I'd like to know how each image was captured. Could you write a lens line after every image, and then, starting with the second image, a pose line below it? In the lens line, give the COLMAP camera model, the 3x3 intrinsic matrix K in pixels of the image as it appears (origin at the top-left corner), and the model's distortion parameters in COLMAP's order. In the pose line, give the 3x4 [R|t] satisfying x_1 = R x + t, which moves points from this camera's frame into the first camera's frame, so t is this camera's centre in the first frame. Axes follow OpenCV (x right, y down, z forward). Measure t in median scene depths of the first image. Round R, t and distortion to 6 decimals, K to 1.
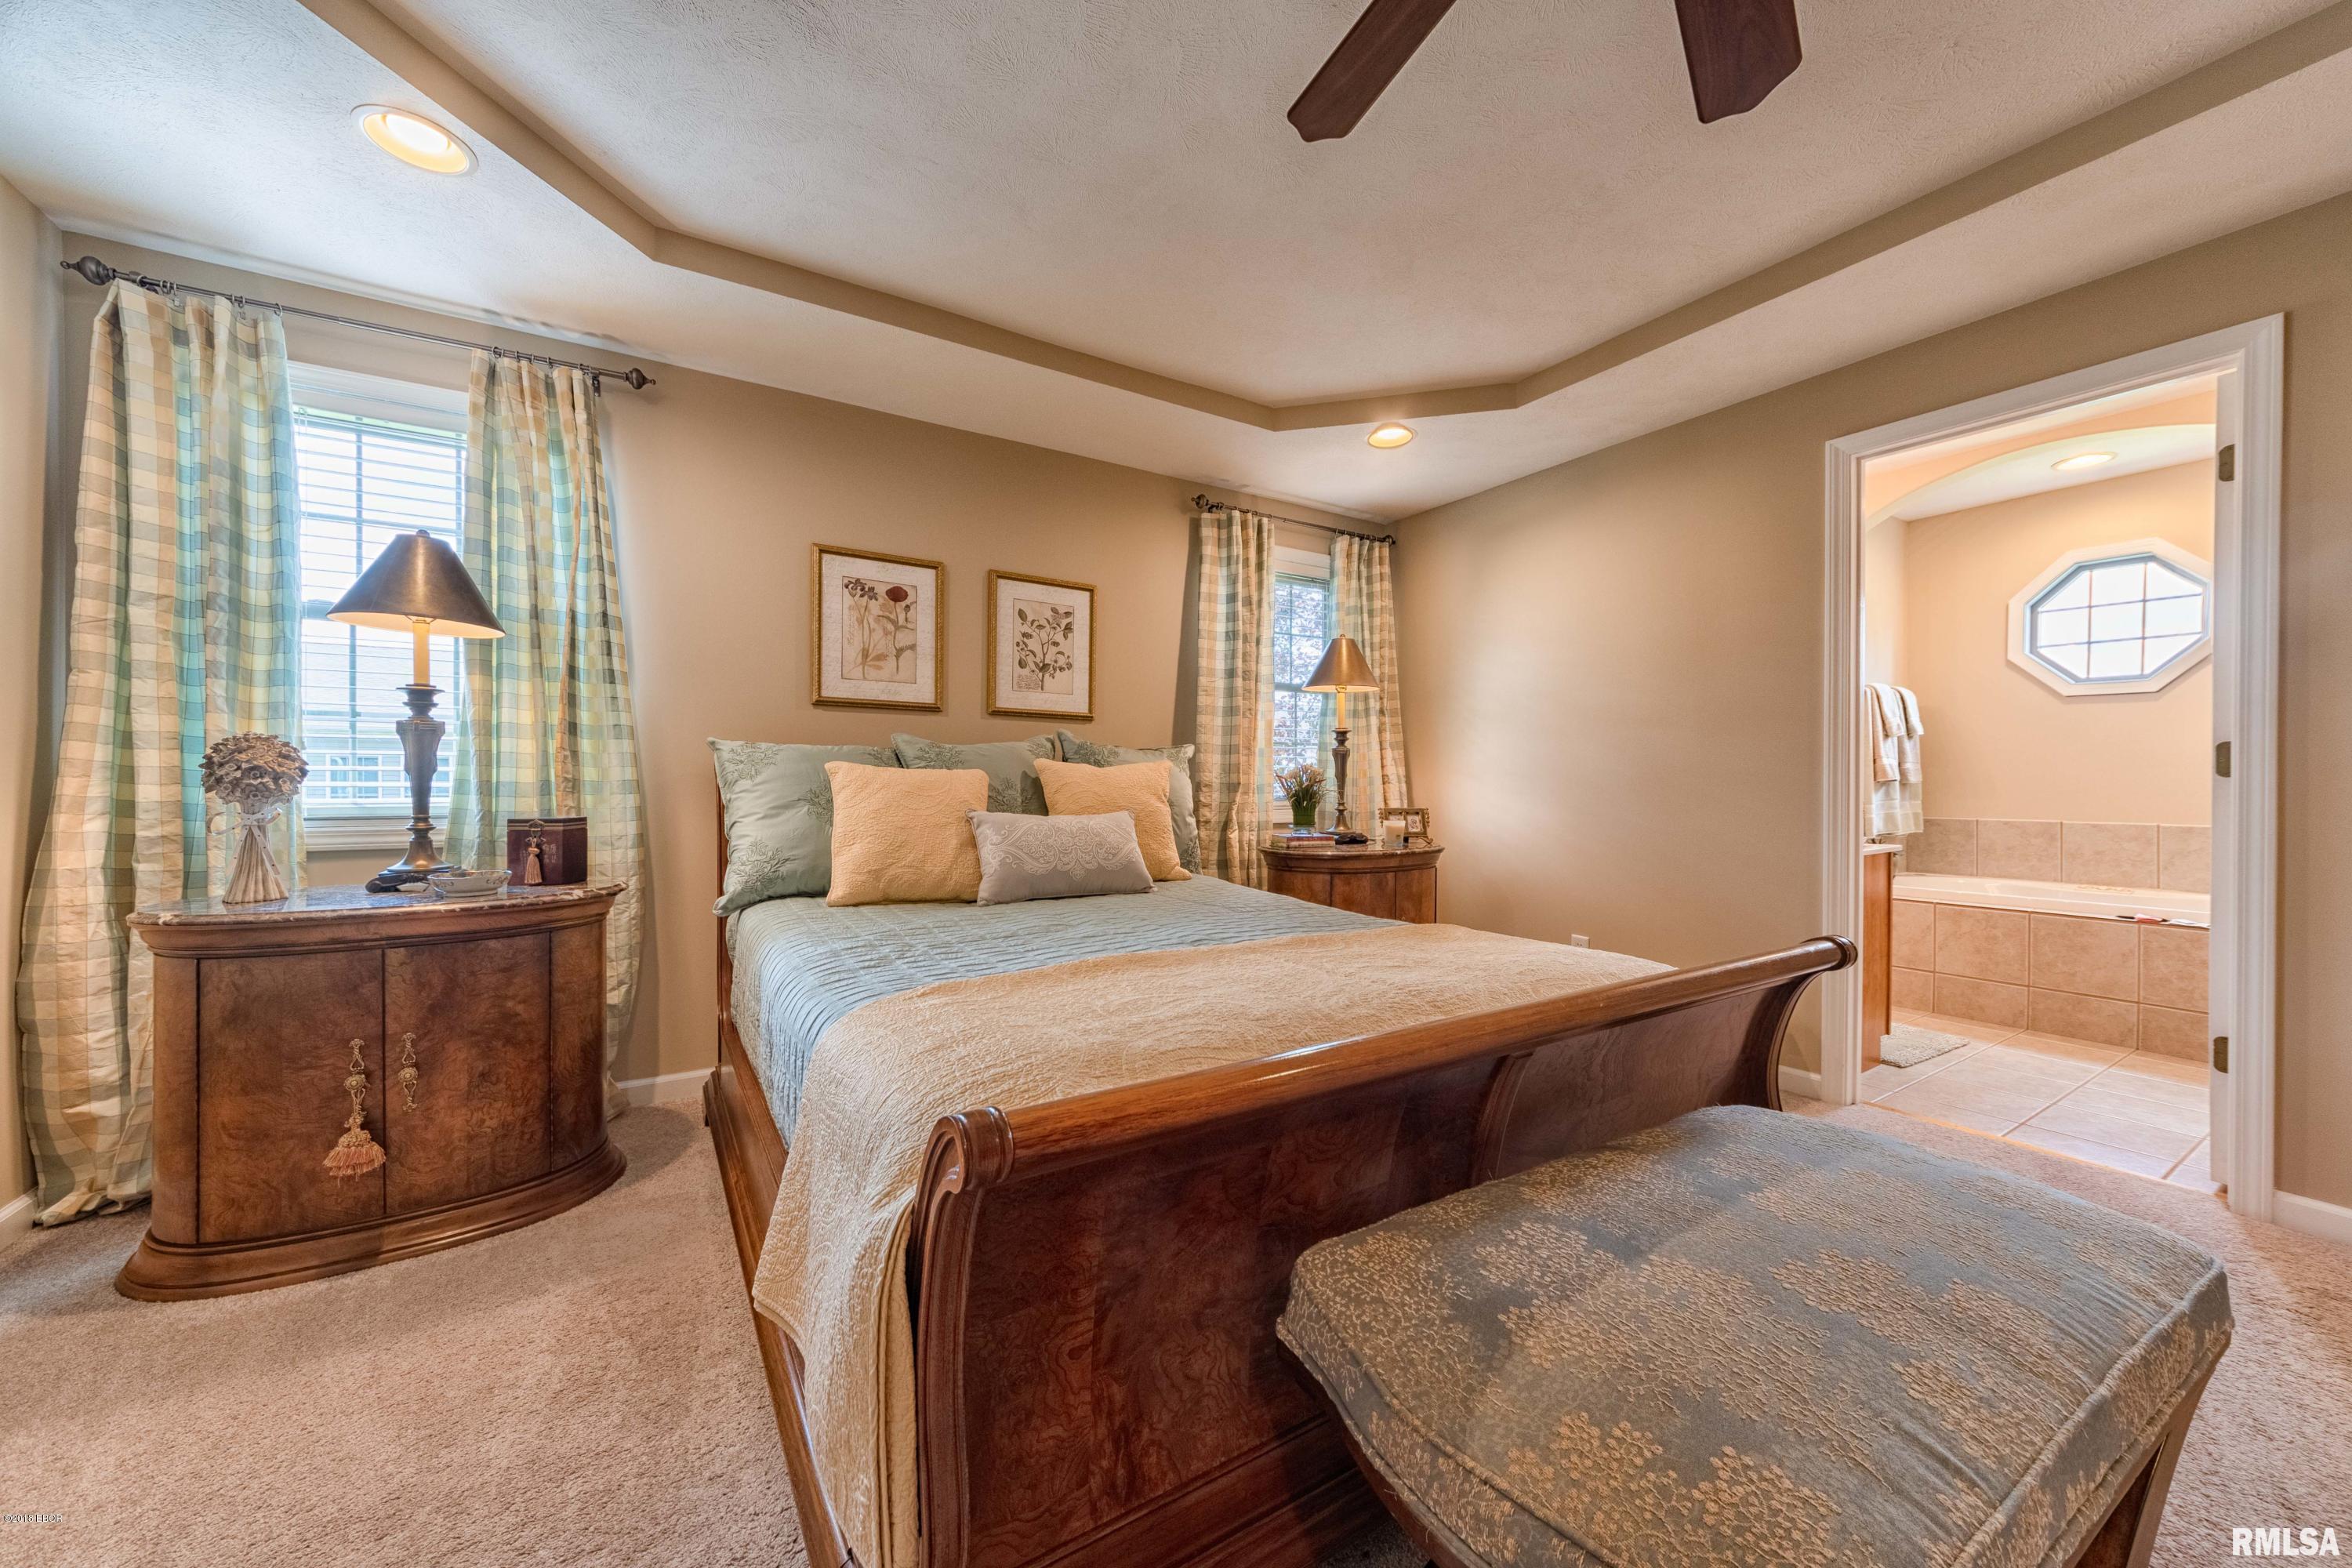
lens RADIAL K [[841.2, 0, 1179.8], [0, 841.2, 781.0], [0, 0, 1]] dist [-0.000347, 0.000202]
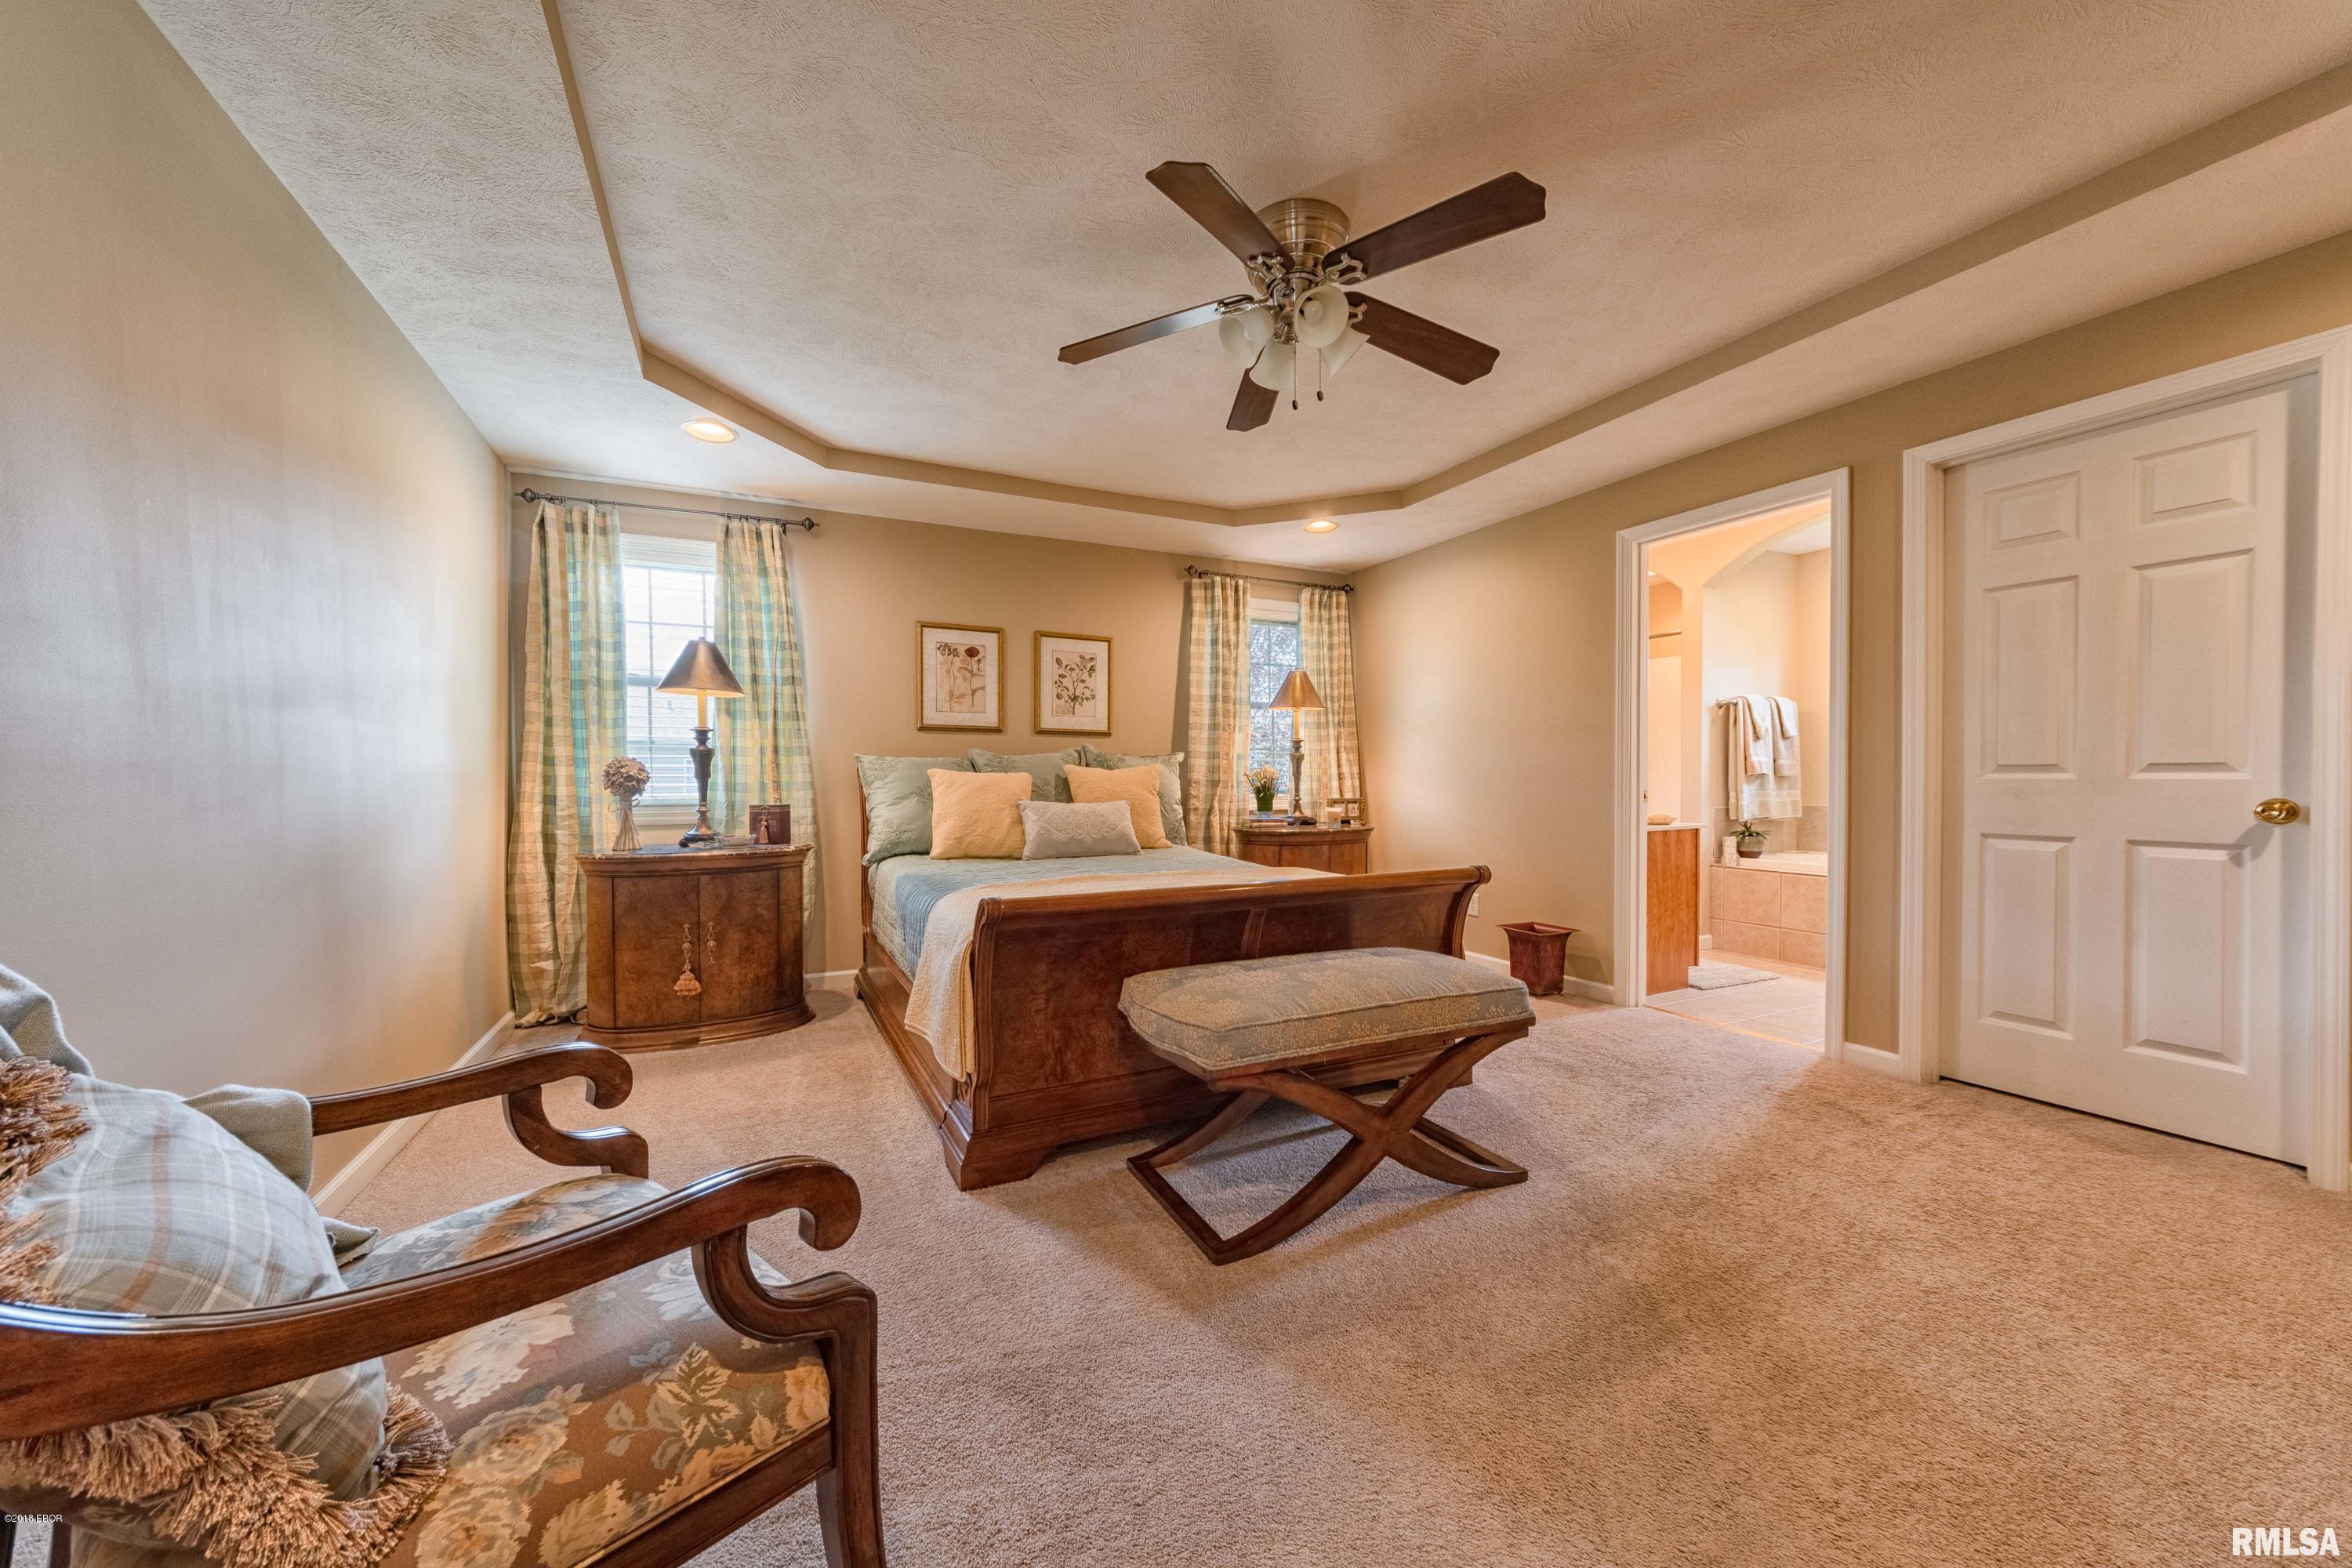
lens RADIAL K [[841.2, 0, 1160.6], [0, 841.2, 787.3], [0, 0, 1]] dist [-0.000347, 0.000202]
pose [[0.993468, -0.006110, -0.113946, 0.185730], [0.007427, 0.999910, 0.011136, -0.002629], [0.113868, -0.011909, 0.993425, -0.501484]]
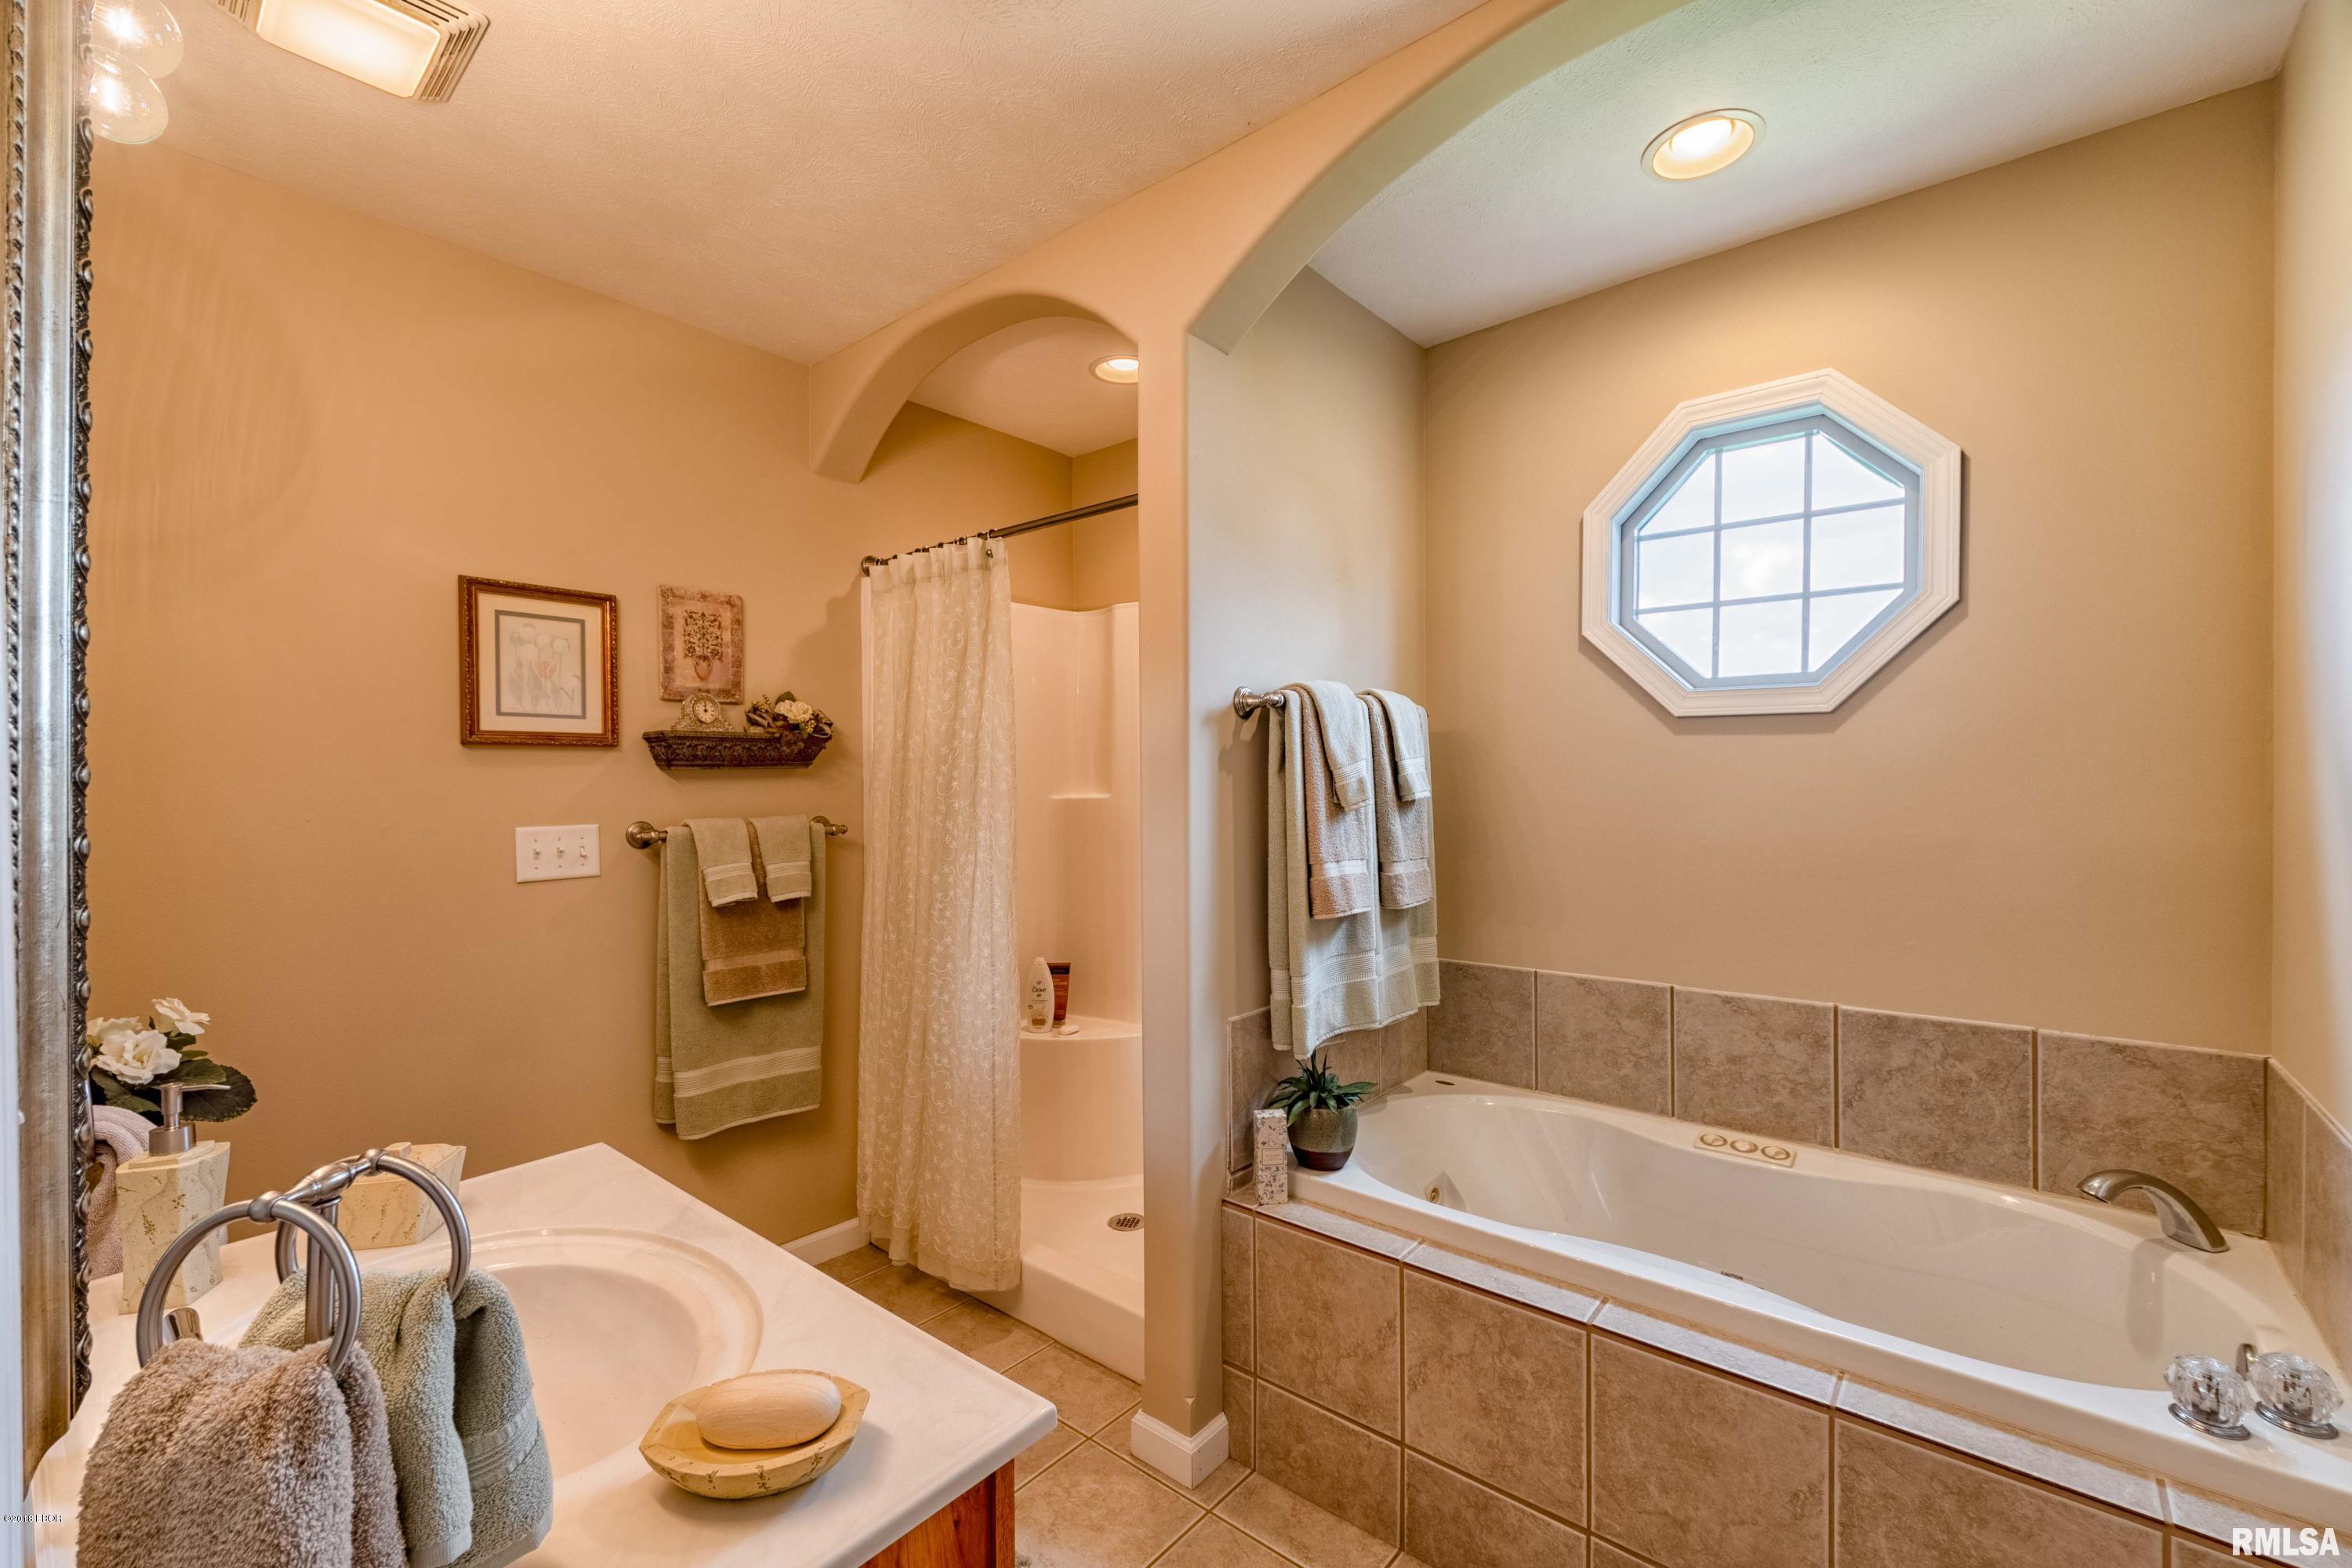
lens RADIAL K [[974.7, 0, 1180.9], [0, 974.7, 782.9], [0, 0, 1]] dist [-0.001605, -0.000114]
pose [[0.950036, -0.012012, 0.311908, 0.979169], [0.009834, 0.999915, 0.008556, -0.112447], [-0.311985, -0.005061, 0.950074, 0.900480]]
